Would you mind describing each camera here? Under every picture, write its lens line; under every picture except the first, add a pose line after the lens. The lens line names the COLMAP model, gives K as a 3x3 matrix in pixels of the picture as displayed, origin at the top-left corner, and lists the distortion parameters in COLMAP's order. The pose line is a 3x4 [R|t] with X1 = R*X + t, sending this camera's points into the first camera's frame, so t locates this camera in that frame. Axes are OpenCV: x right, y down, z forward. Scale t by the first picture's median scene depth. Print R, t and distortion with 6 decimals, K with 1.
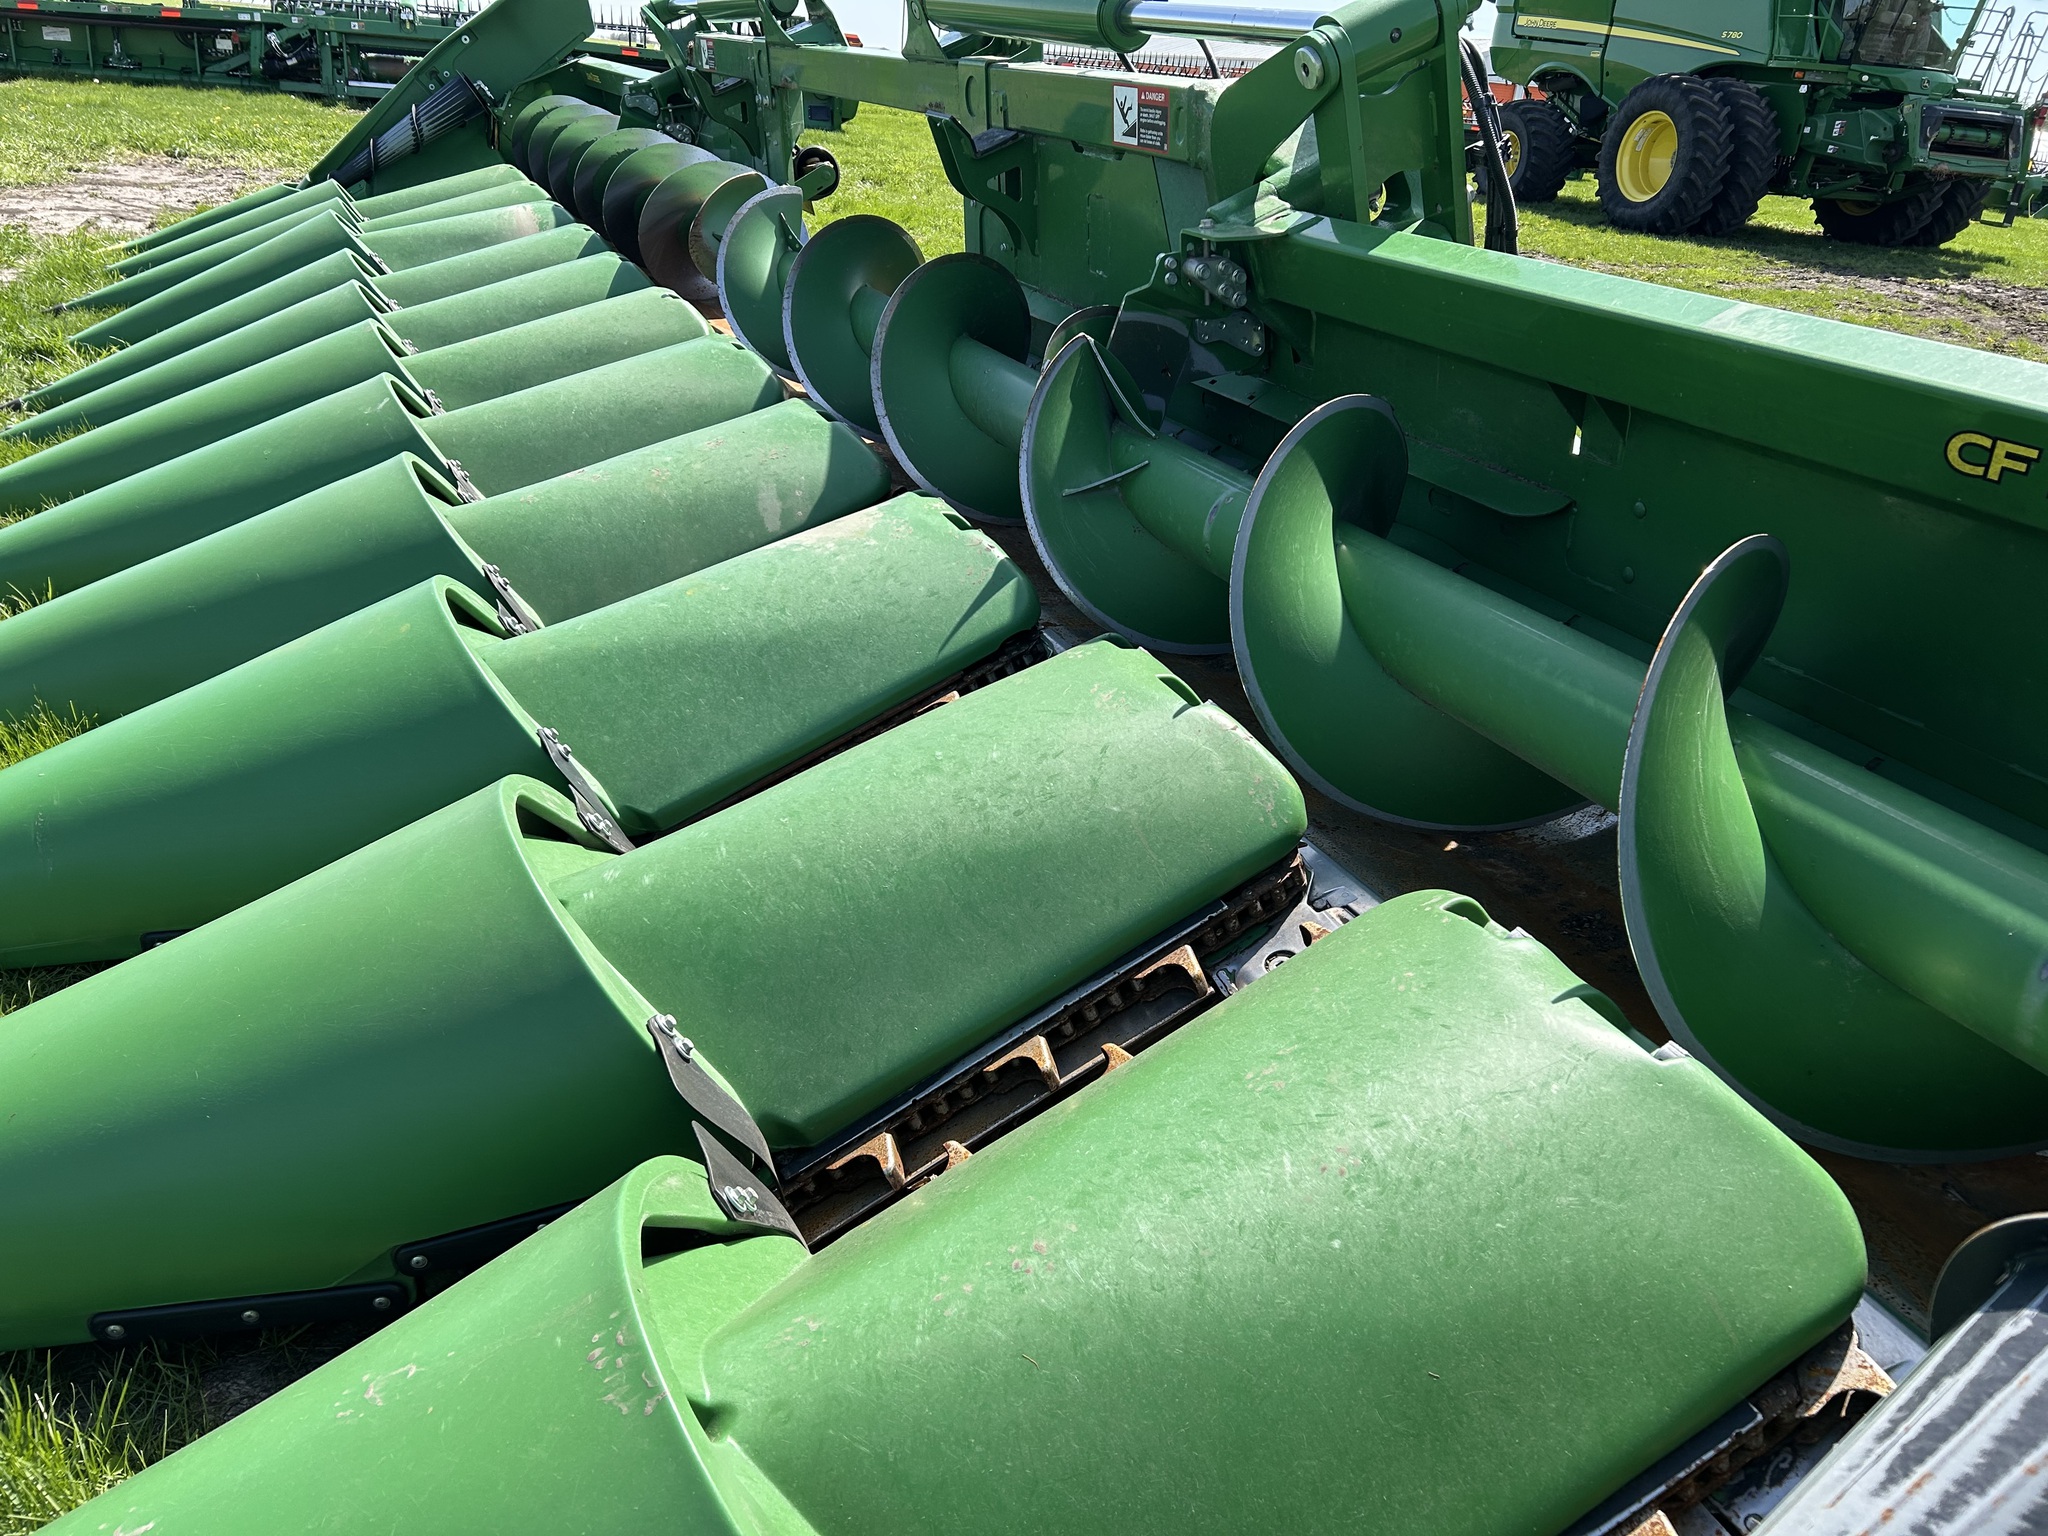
lens RADIAL K [[1549.7, 0, 1037.5], [0, 1549.7, 764.1], [0, 0, 1]] dist [0.049784, -0.053570]
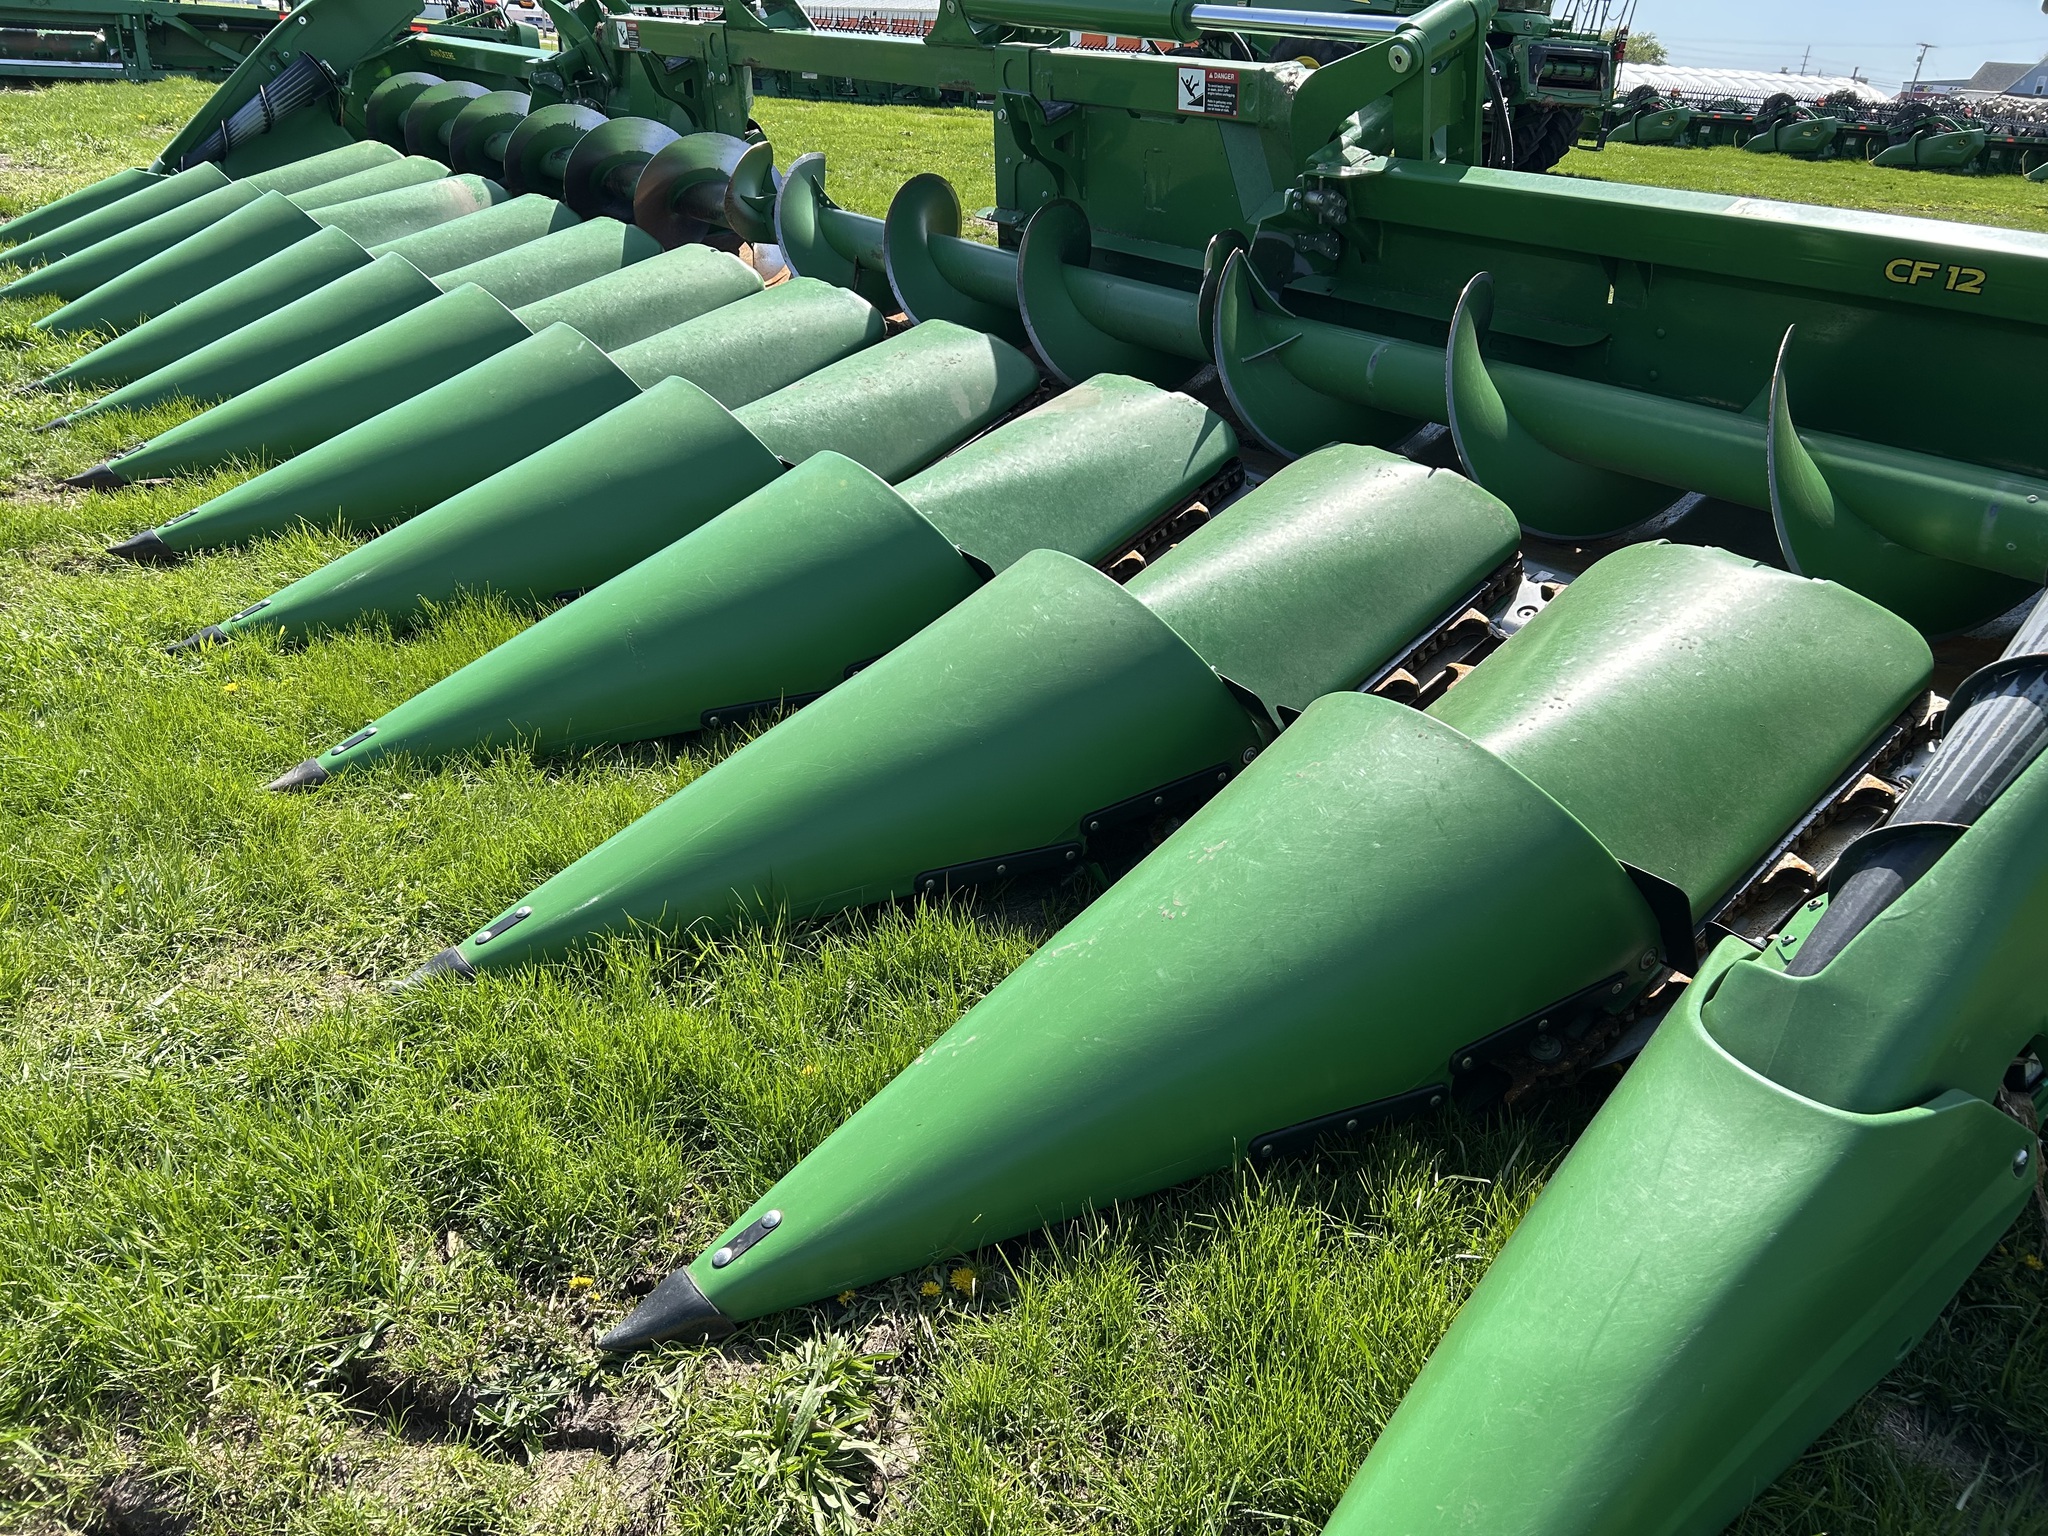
lens RADIAL K [[1549.7, 0, 1037.5], [0, 1549.7, 764.1], [0, 0, 1]] dist [0.049784, -0.053570]
pose [[0.973677, -0.114205, 0.197259, -0.409527], [0.108773, 0.993333, 0.038195, 0.098801], [-0.200306, -0.015733, 0.979607, -0.309034]]
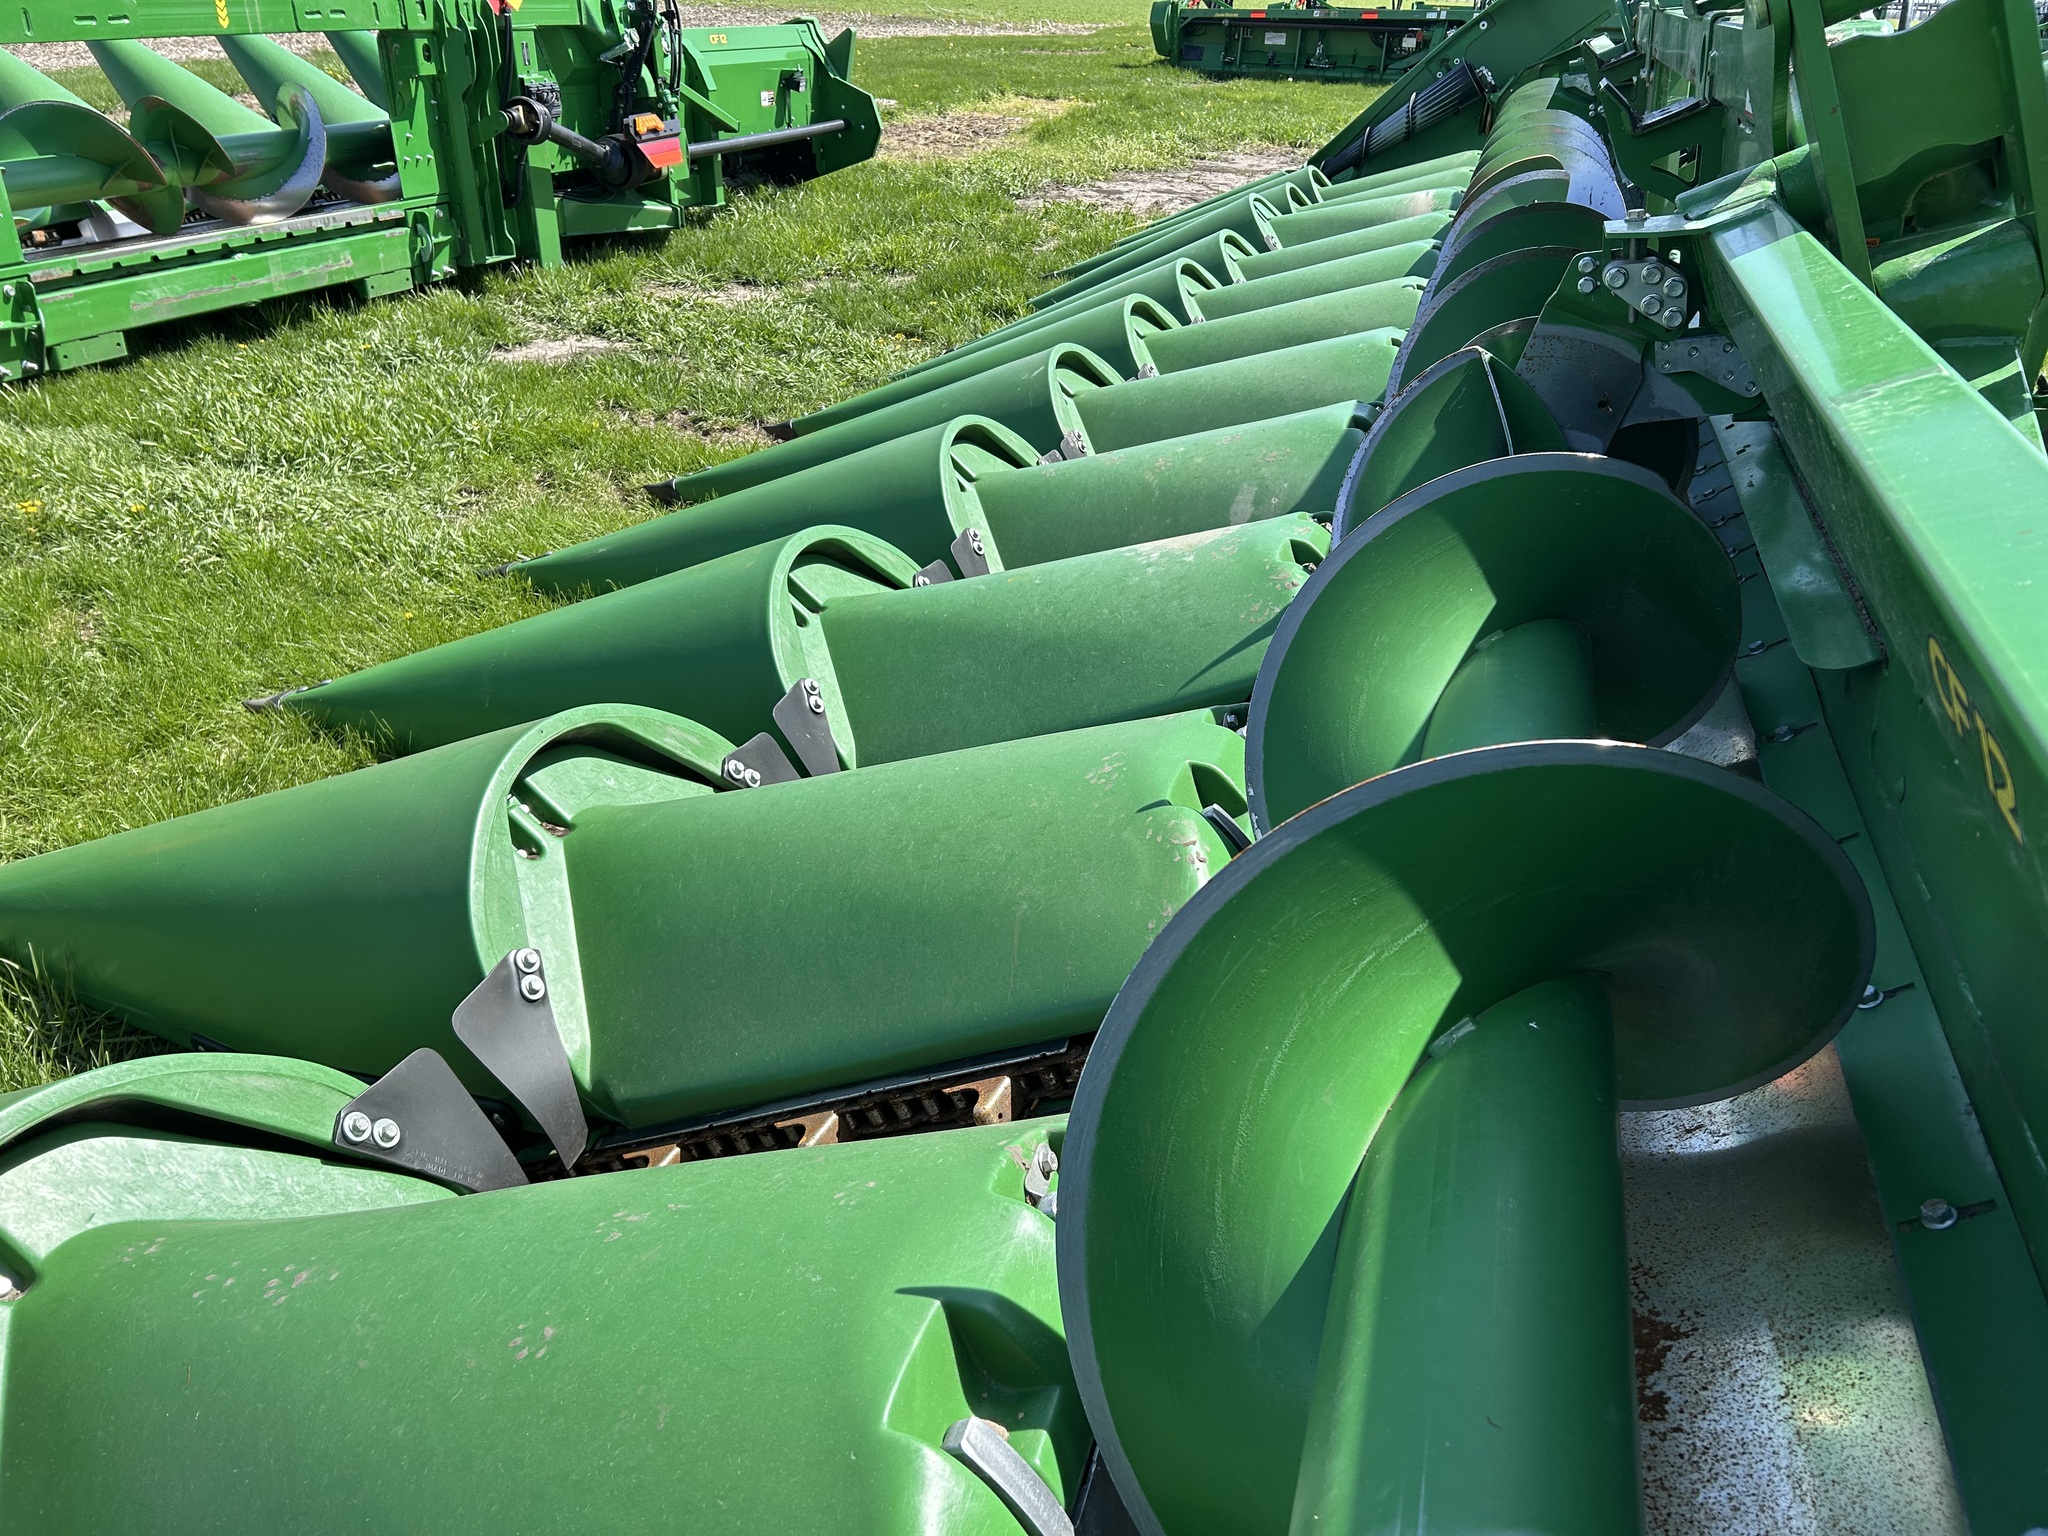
lens RADIAL K [[1549.7, 0, 1037.5], [0, 1549.7, 764.1], [0, 0, 1]] dist [0.049784, -0.053570]
pose [[0.765335, 0.239187, -0.597538, 0.331317], [-0.236449, 0.967953, 0.084613, -0.069482], [0.598627, 0.076530, 0.797364, 0.198516]]
